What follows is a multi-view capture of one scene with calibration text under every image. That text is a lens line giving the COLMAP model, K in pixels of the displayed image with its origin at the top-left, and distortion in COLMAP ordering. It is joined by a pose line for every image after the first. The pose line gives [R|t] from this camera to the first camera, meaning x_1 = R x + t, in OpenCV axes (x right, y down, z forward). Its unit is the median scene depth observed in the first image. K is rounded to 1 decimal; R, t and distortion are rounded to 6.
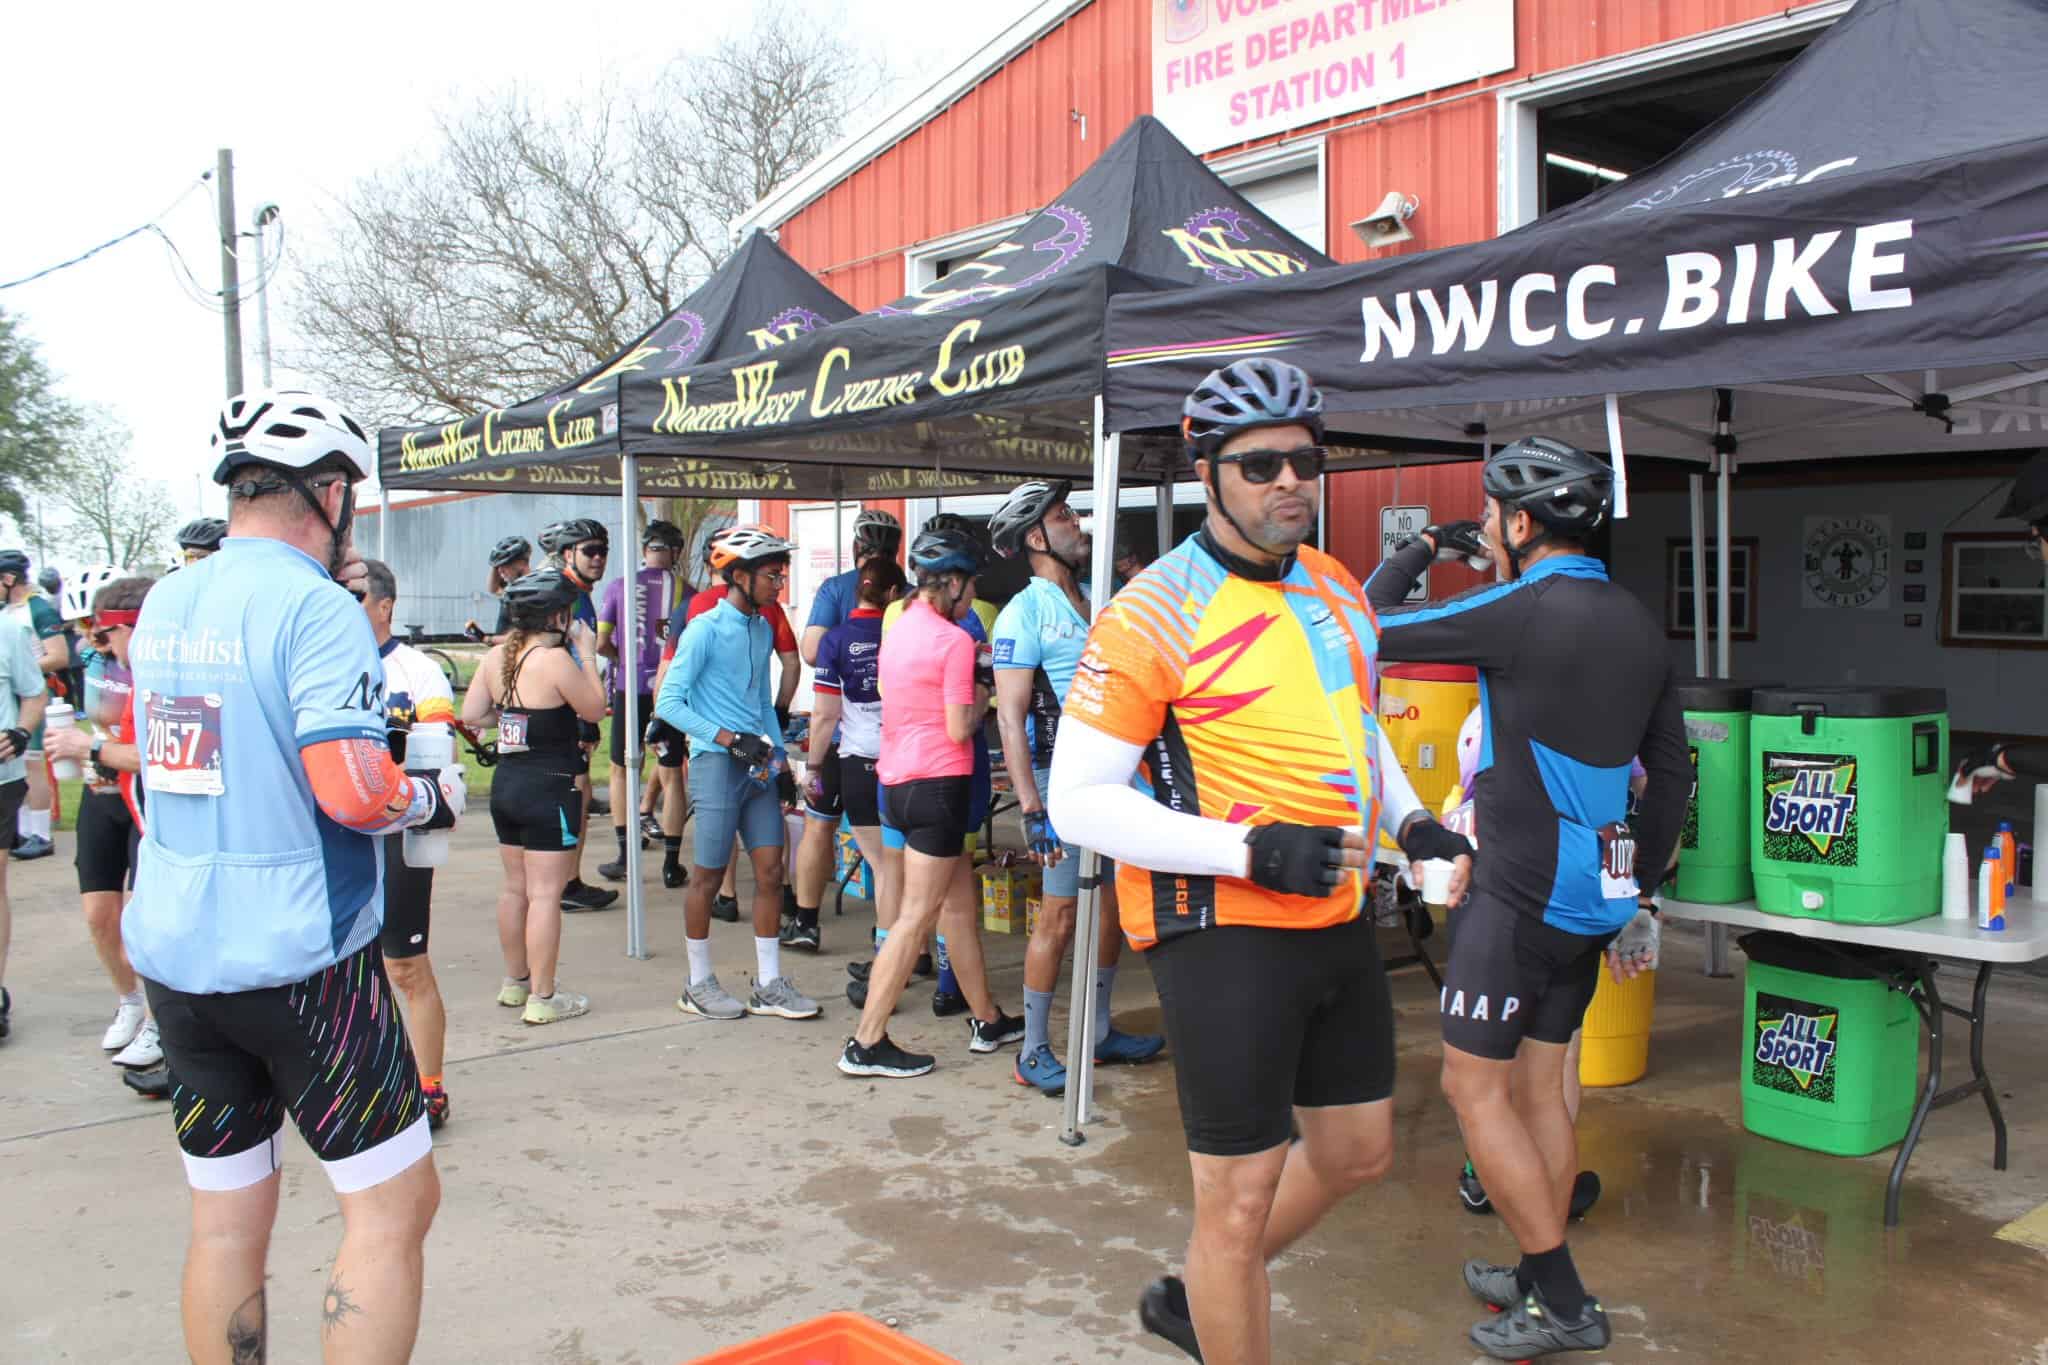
lens RADIAL K [[1739.7, 0, 1030.0], [0, 1739.7, 711.2], [0, 0, 1]] dist [-0.194948, 0.204951]
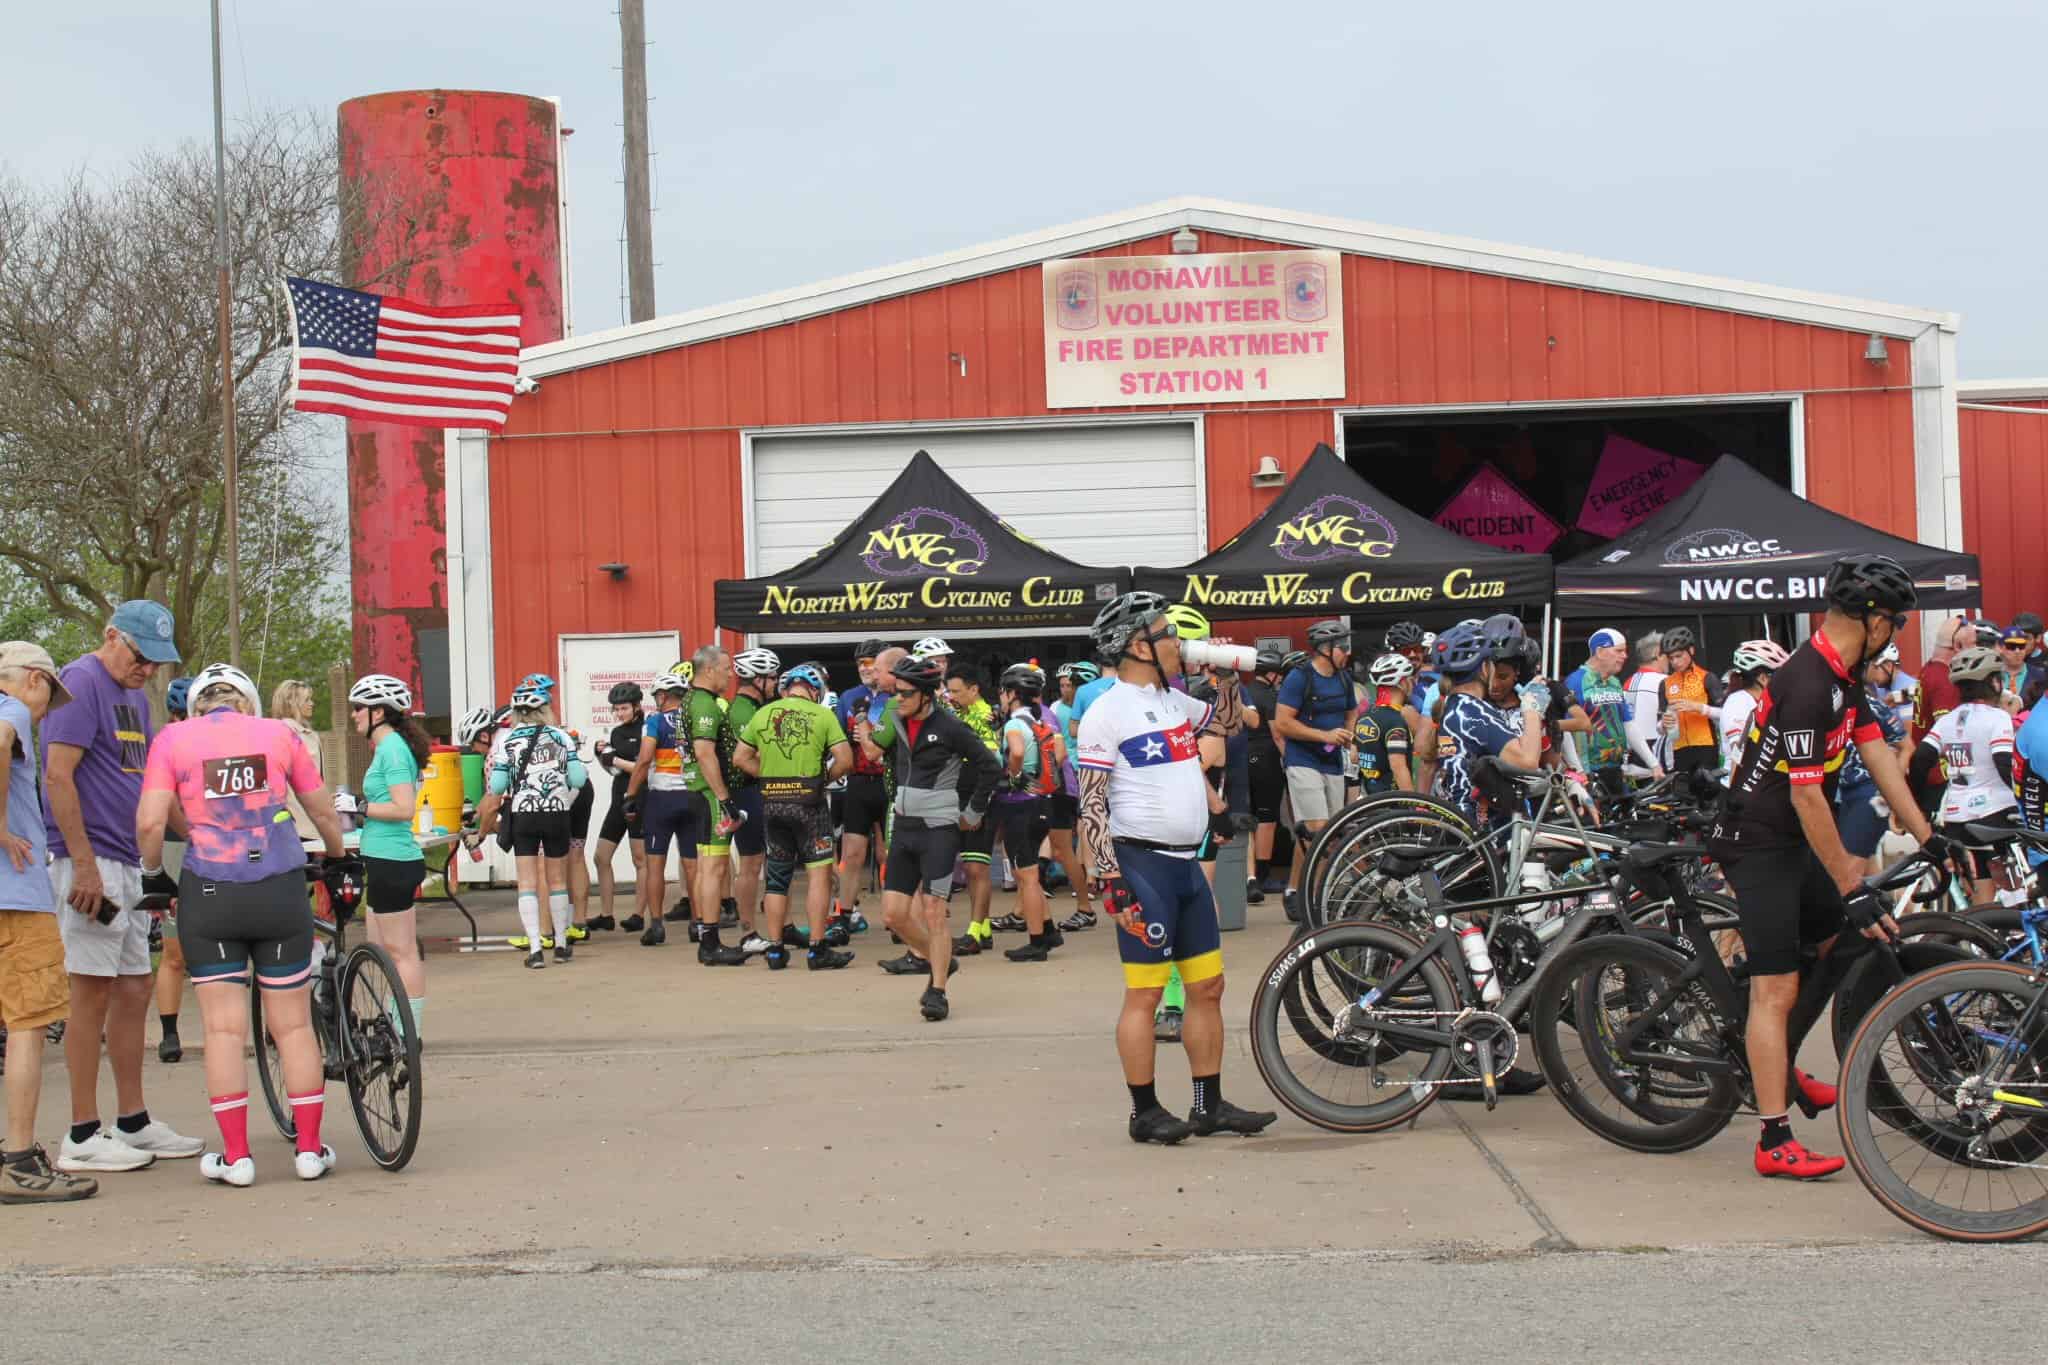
lens RADIAL K [[3800.6, 0, 1024.0], [0, 3800.6, 682.5], [0, 0, 1]] dist [0.011544, 0.039445]
pose [[0.624627, -0.014720, 0.780785, -3.624975], [0.088651, 0.994696, -0.052168, 0.126641], [-0.775875, 0.101803, 0.622618, -1.459976]]
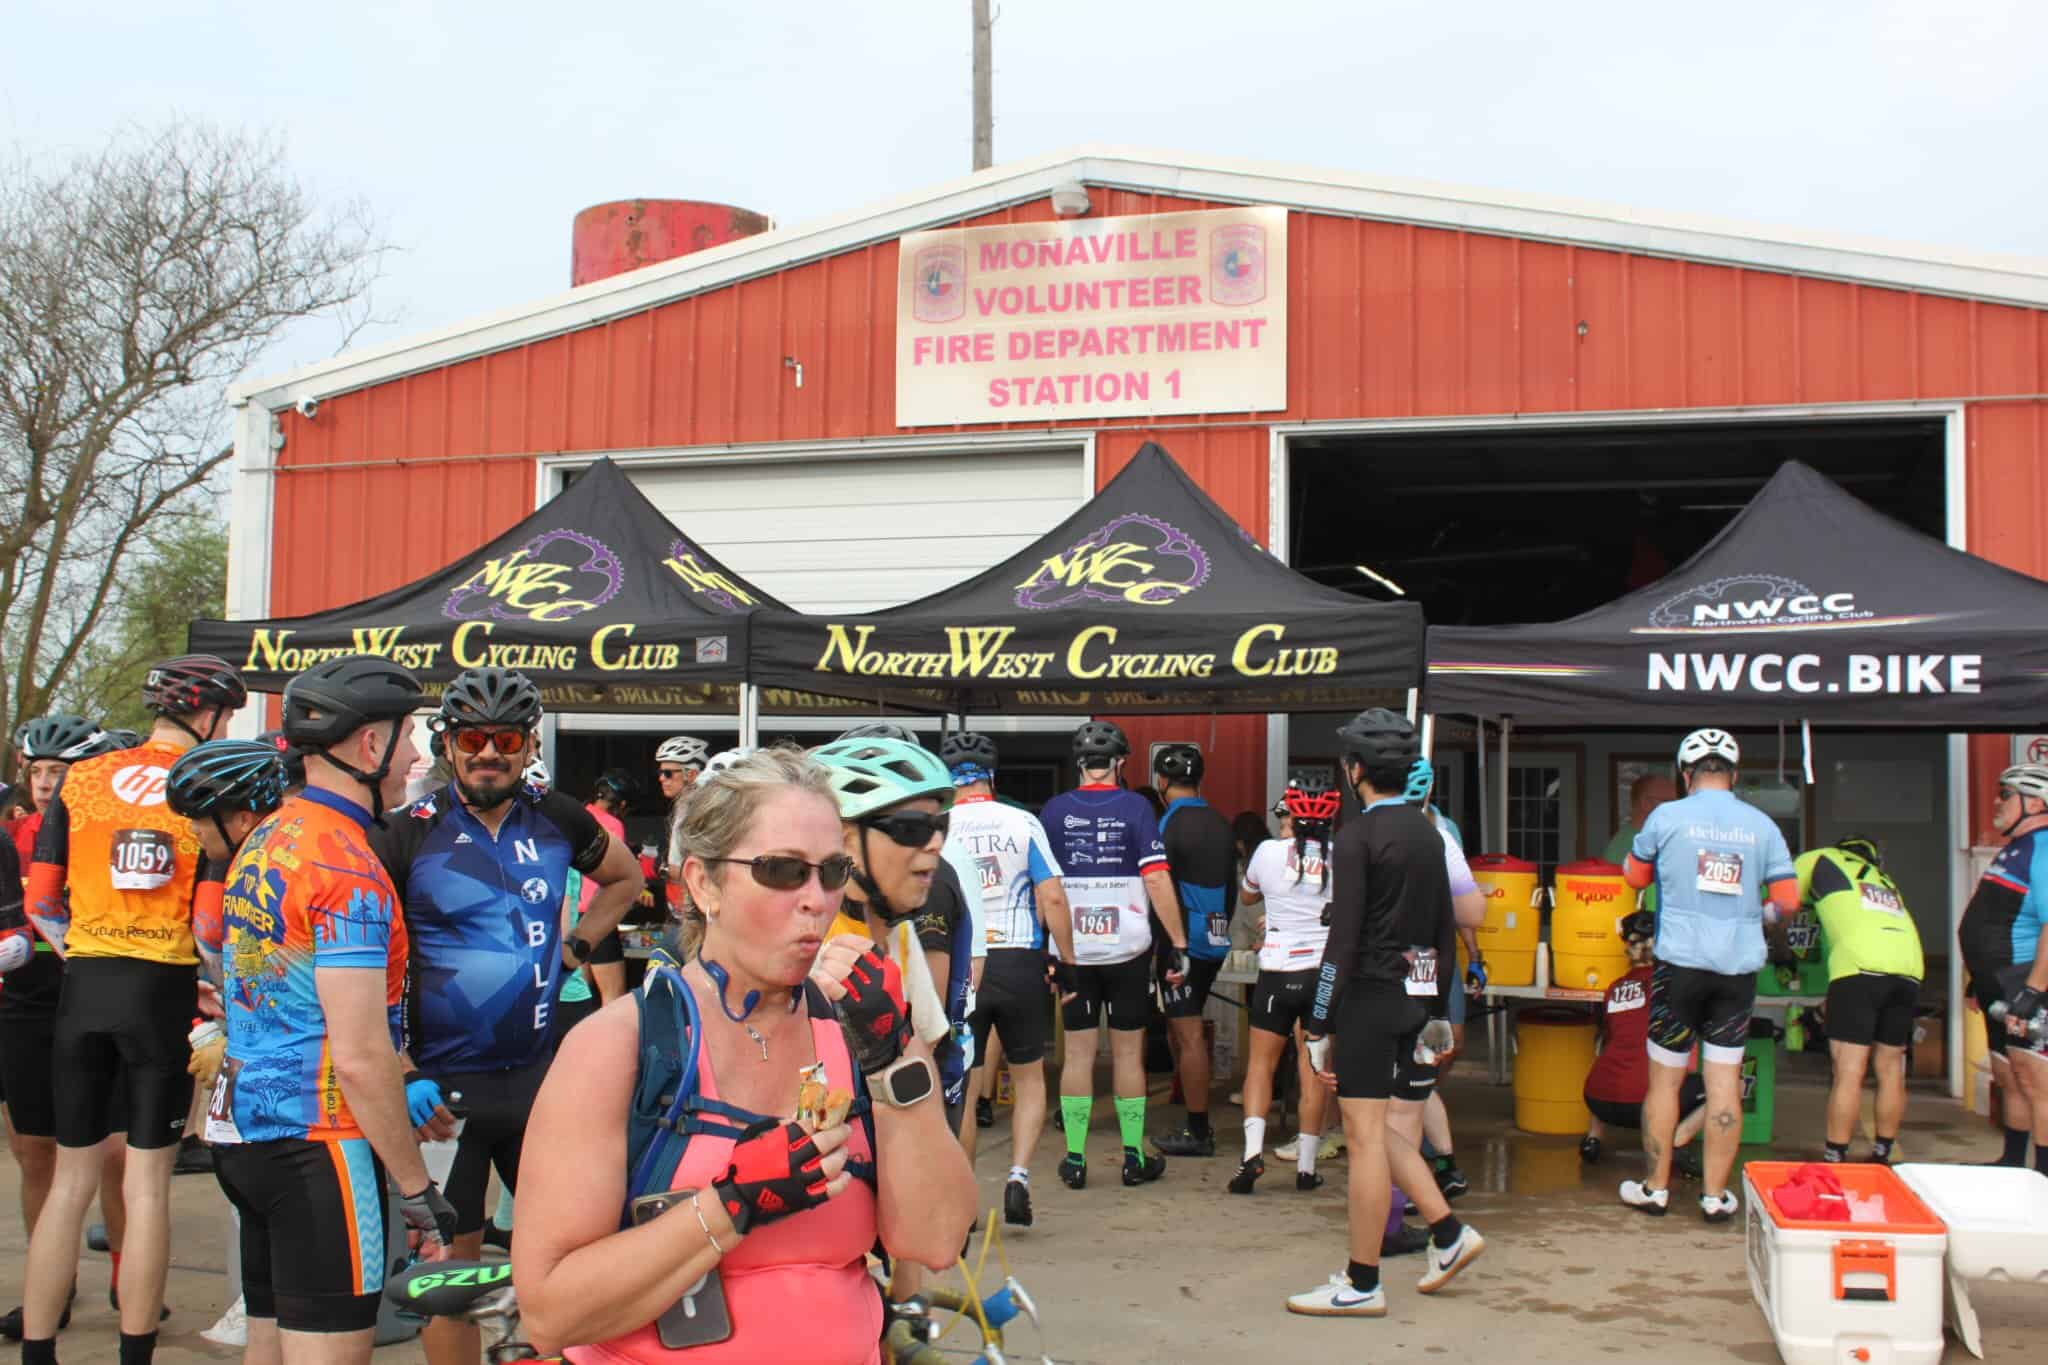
lens RADIAL K [[2196.6, 0, 1024.5], [0, 2196.6, 734.4], [0, 0, 1]] dist [-0.166746, 0.303624]
pose [[0.820609, 0.028193, 0.570794, -0.961305], [0.028766, 0.995479, -0.090526, 0.018280], [-0.570765, 0.090706, 0.816088, -0.281982]]
